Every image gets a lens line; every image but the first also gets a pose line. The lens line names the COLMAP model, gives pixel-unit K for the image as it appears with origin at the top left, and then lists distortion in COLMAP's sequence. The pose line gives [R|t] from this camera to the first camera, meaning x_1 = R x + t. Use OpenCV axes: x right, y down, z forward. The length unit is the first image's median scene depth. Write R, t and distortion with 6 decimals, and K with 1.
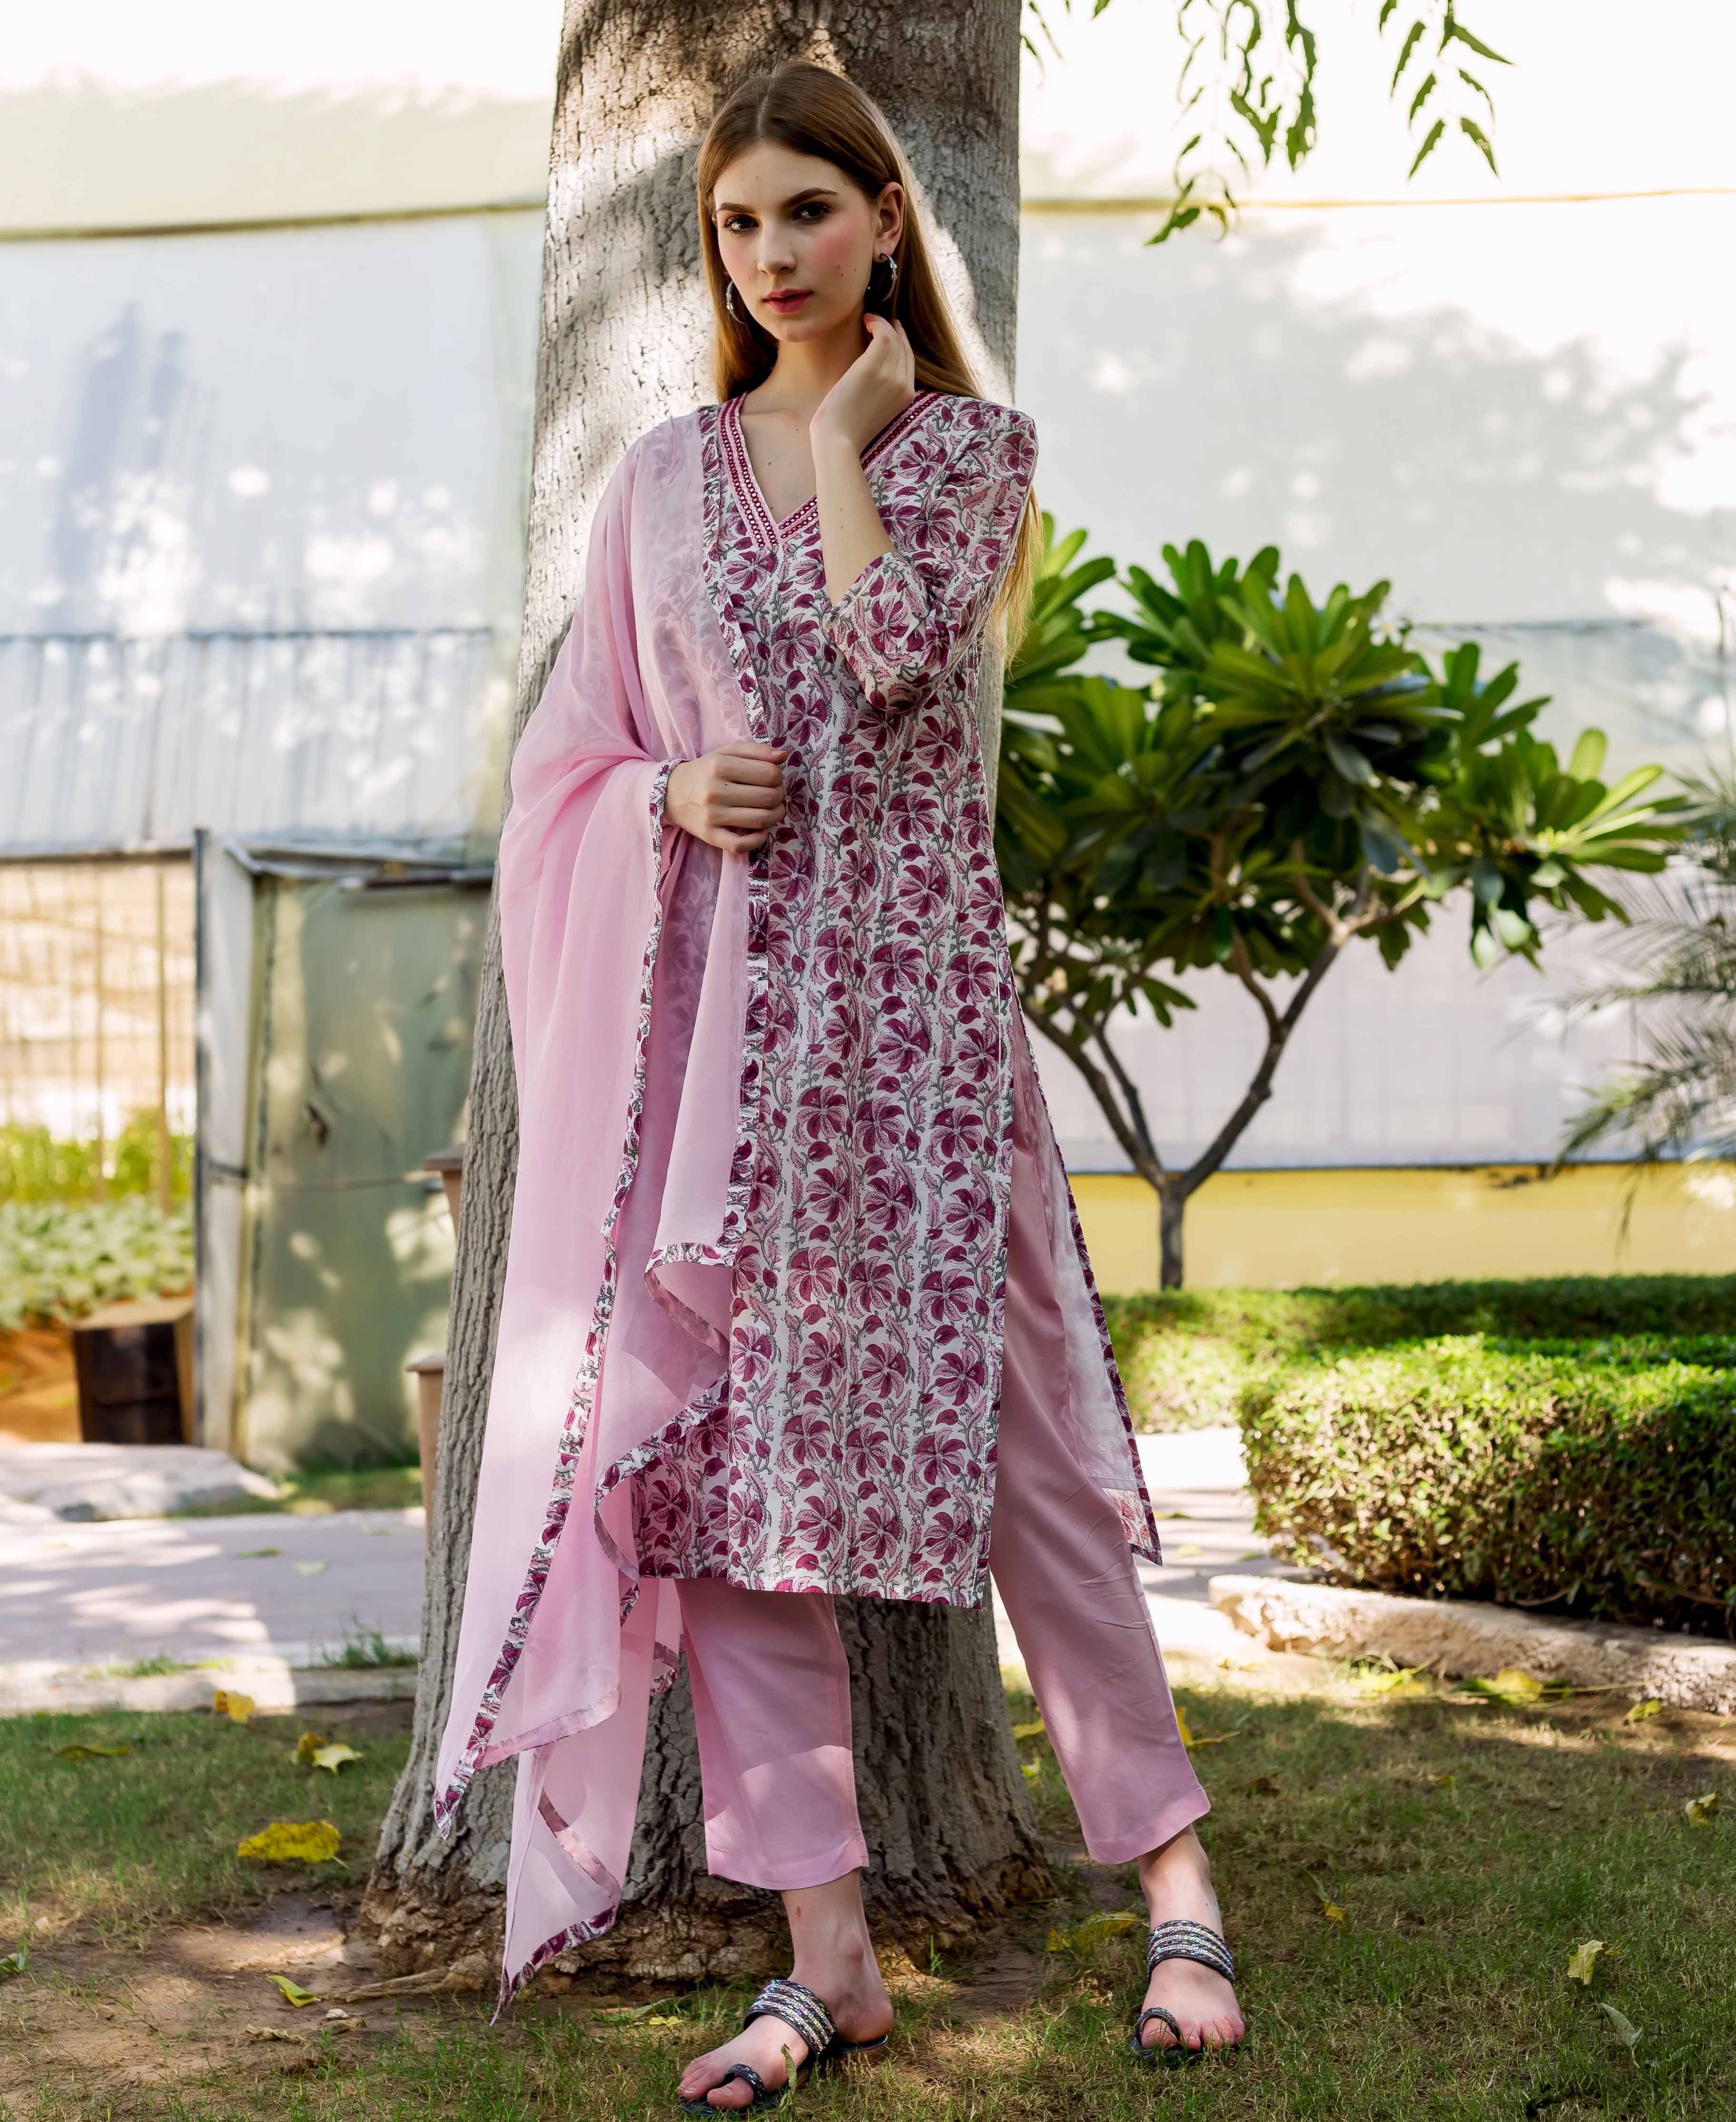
lens RADIAL K [[3379.4, 0, 868.9], [0, 3379.4, 1102.1], [0, 0, 1]] dist [0.019273, -0.067559]
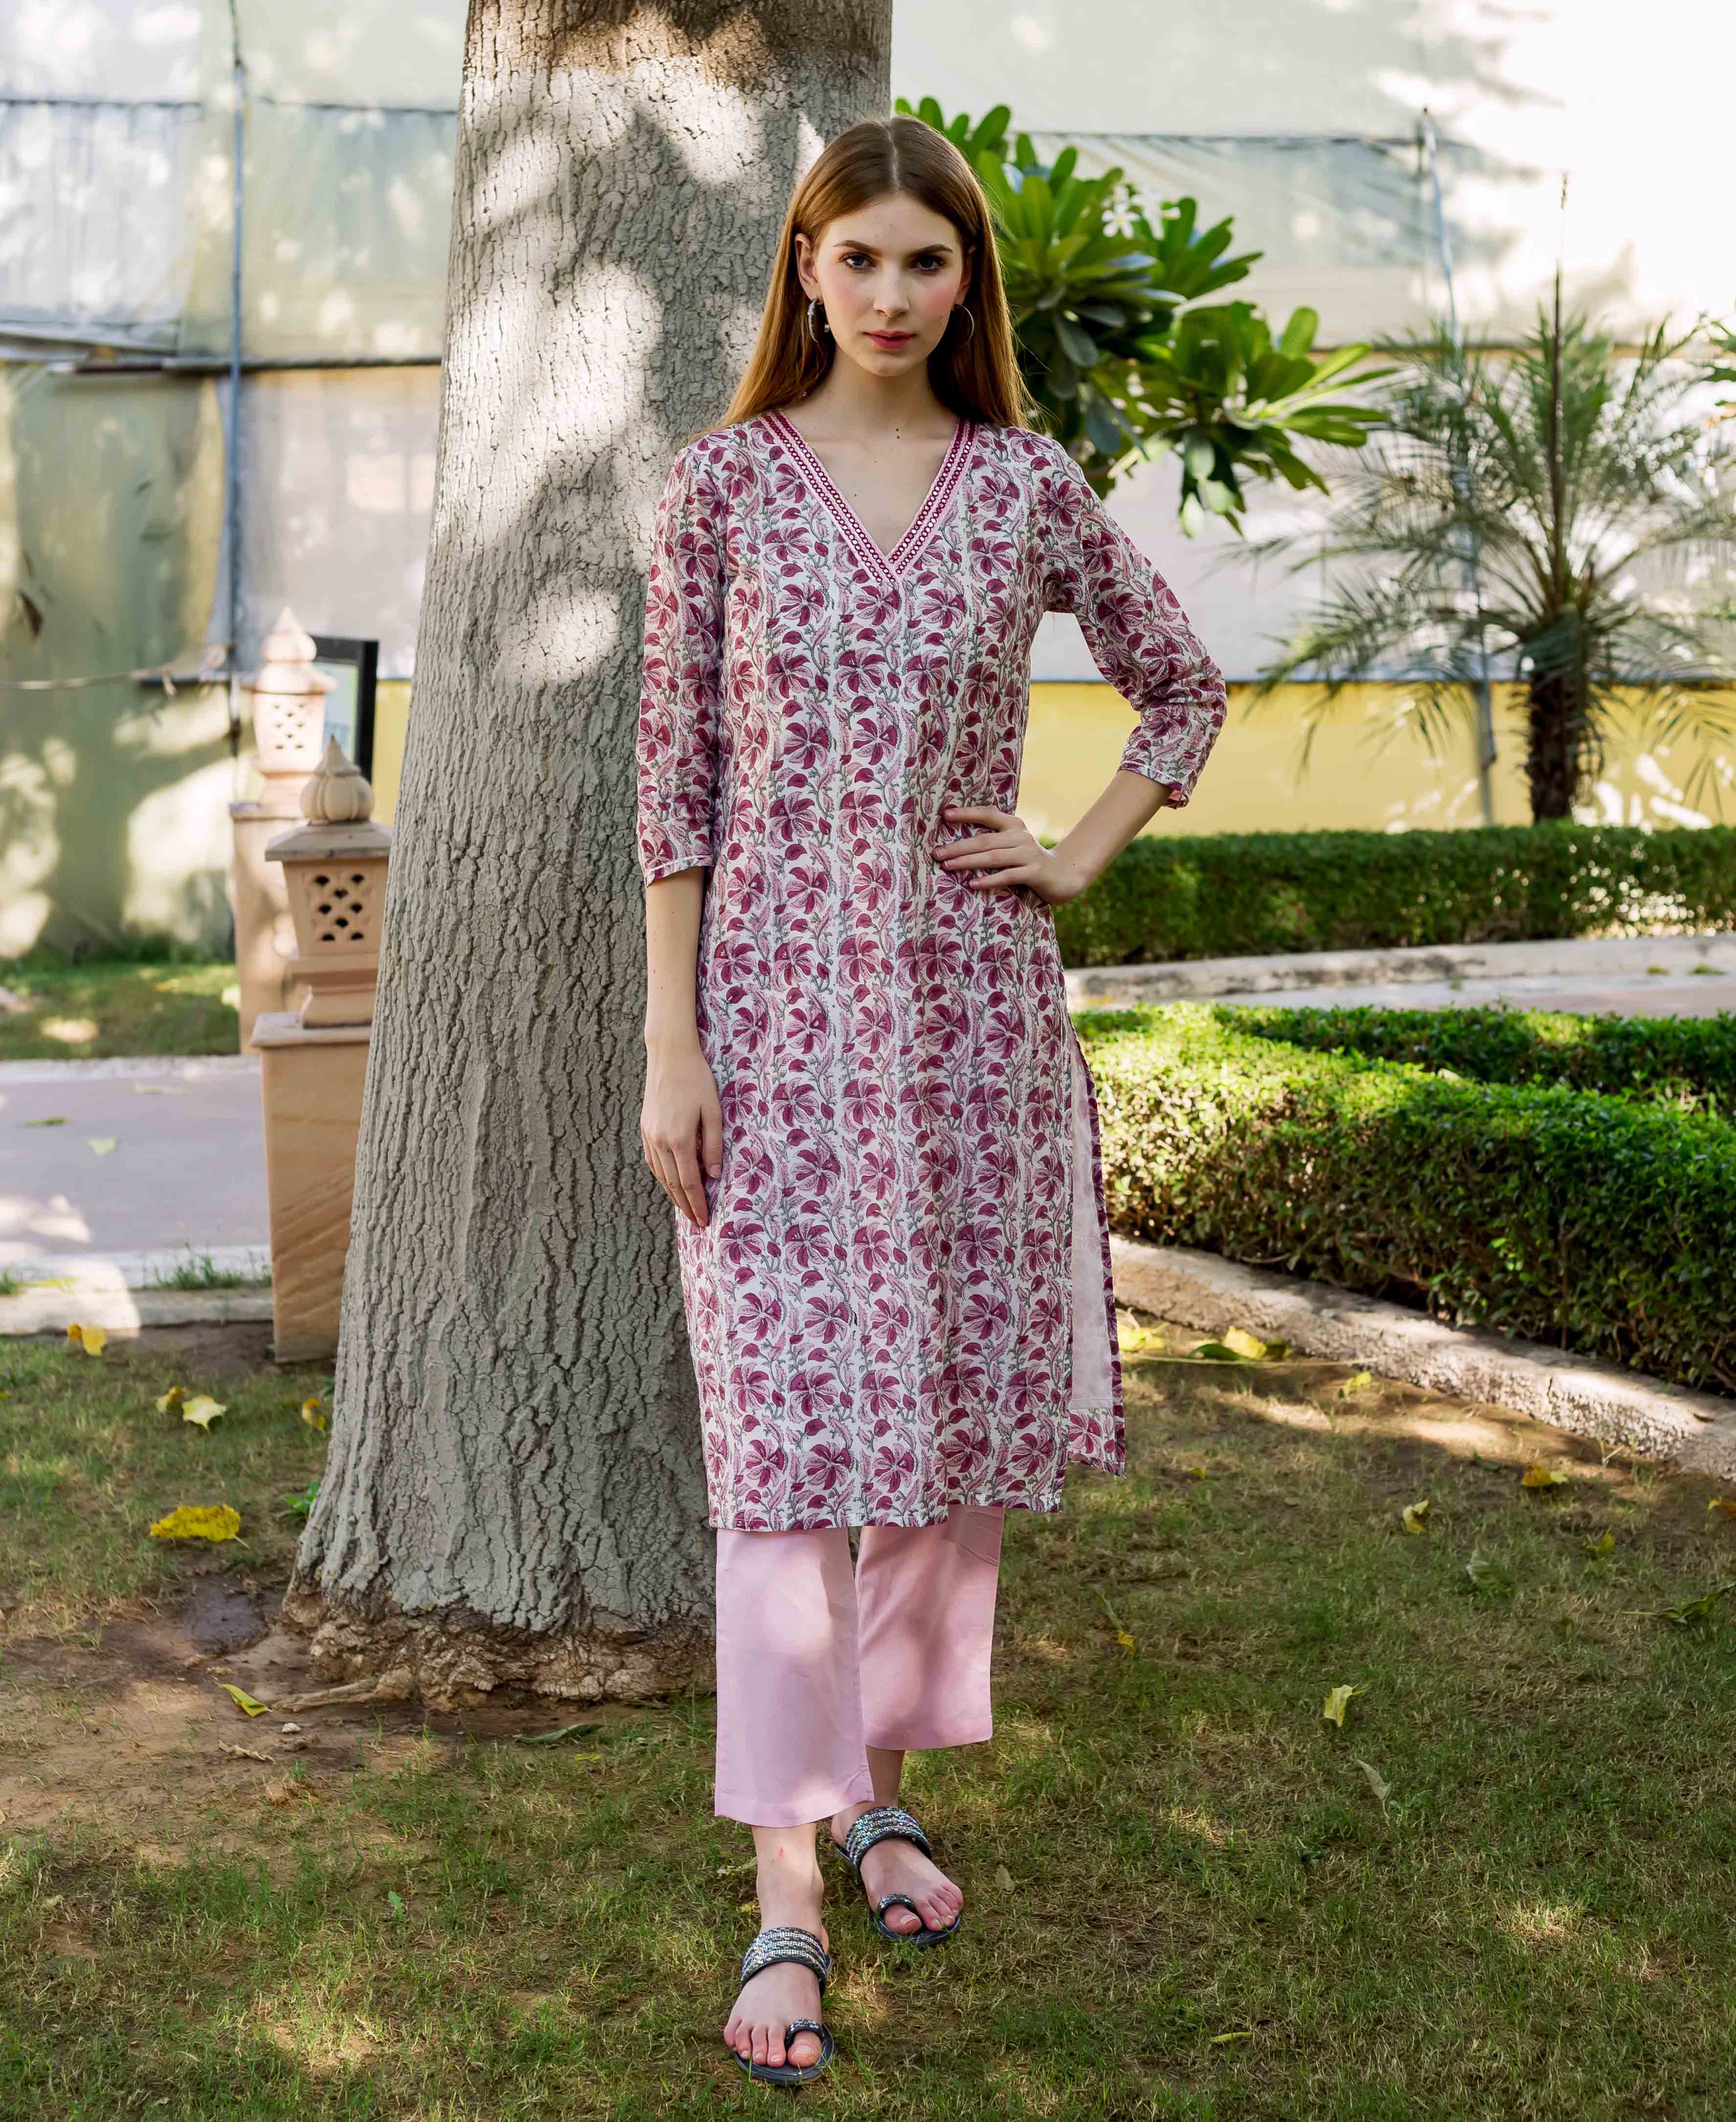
lens RADIAL K [[3399.6, 0, 814.3], [0, 3399.6, 962.1], [0, 0, 1]] dist [0.018006, -0.043323]
pose [[0.995888, 0.014690, 0.089391, -0.055489], [-0.027155, 0.989797, 0.139872, -0.108769], [-0.086424, -0.141724, 0.986126, -0.098887]]
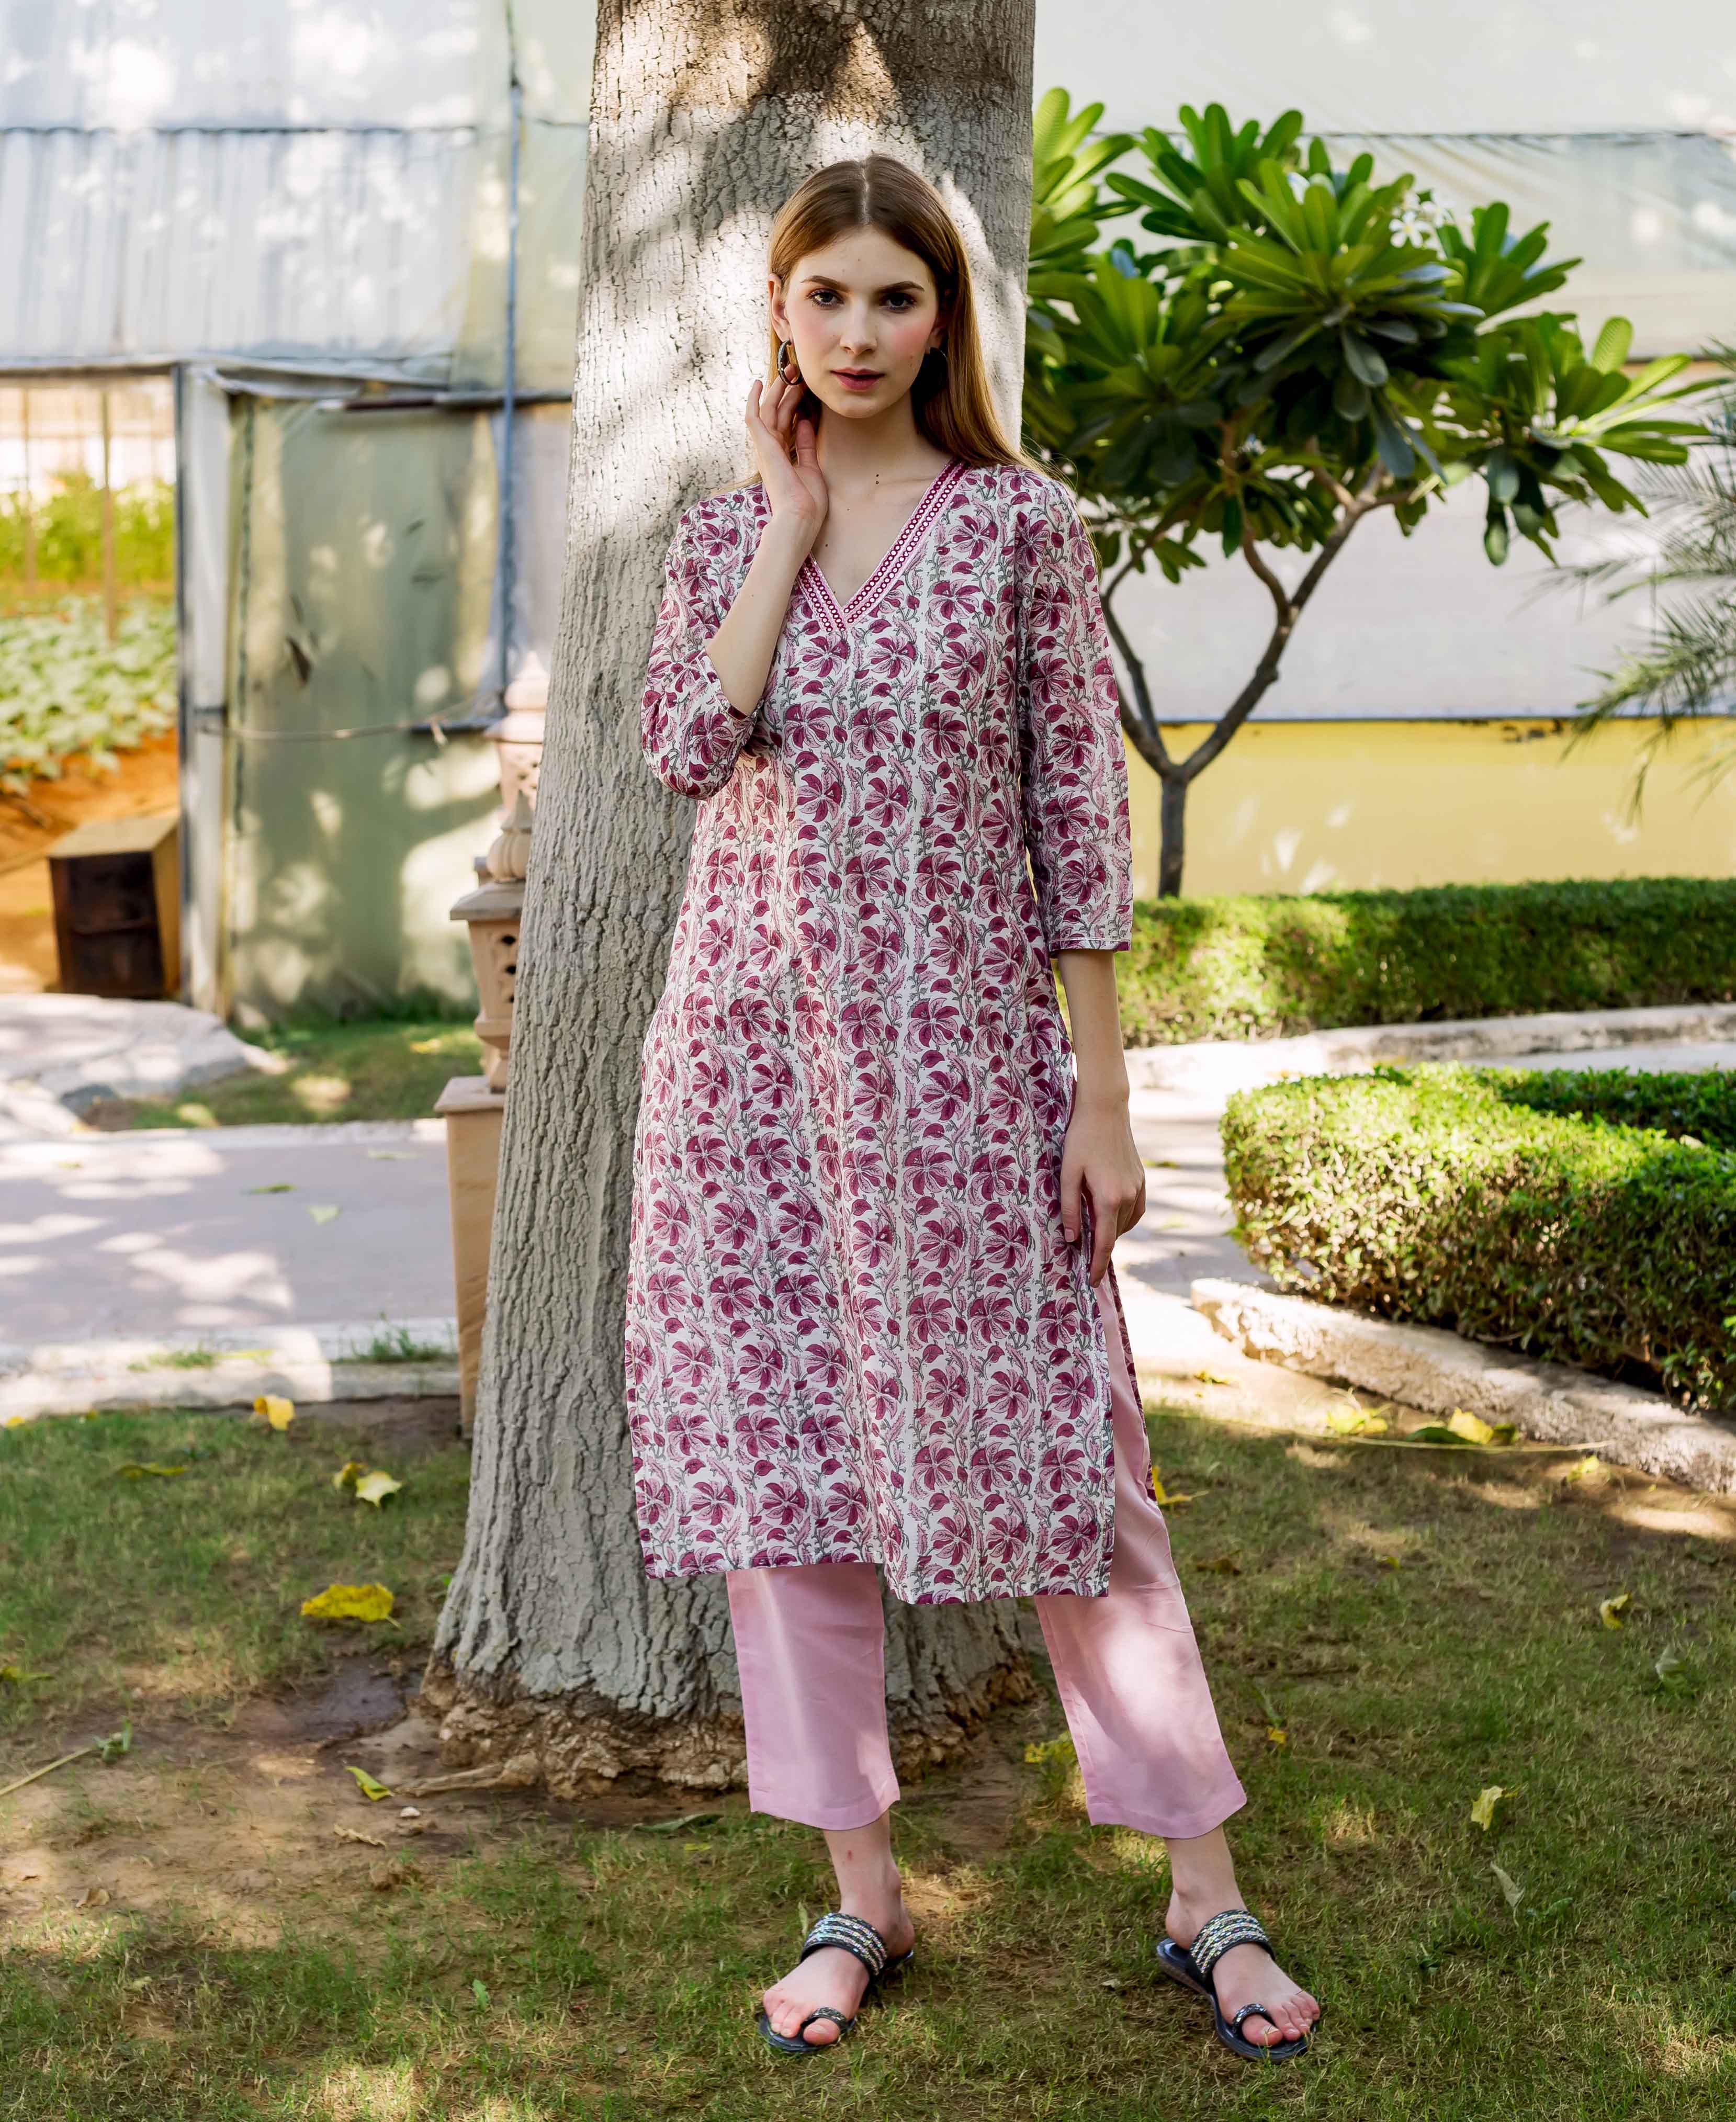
lens RADIAL K [[3617.7, 0, 847.7], [0, 3617.7, 992.3], [0, 0, 1]] dist [0.020072, -0.046191]
pose [[0.999923, 0.012215, -0.002238, -0.005503], [-0.011802, 0.990802, 0.134807, -0.114613], [0.003865, -0.134771, 0.990869, -0.121253]]
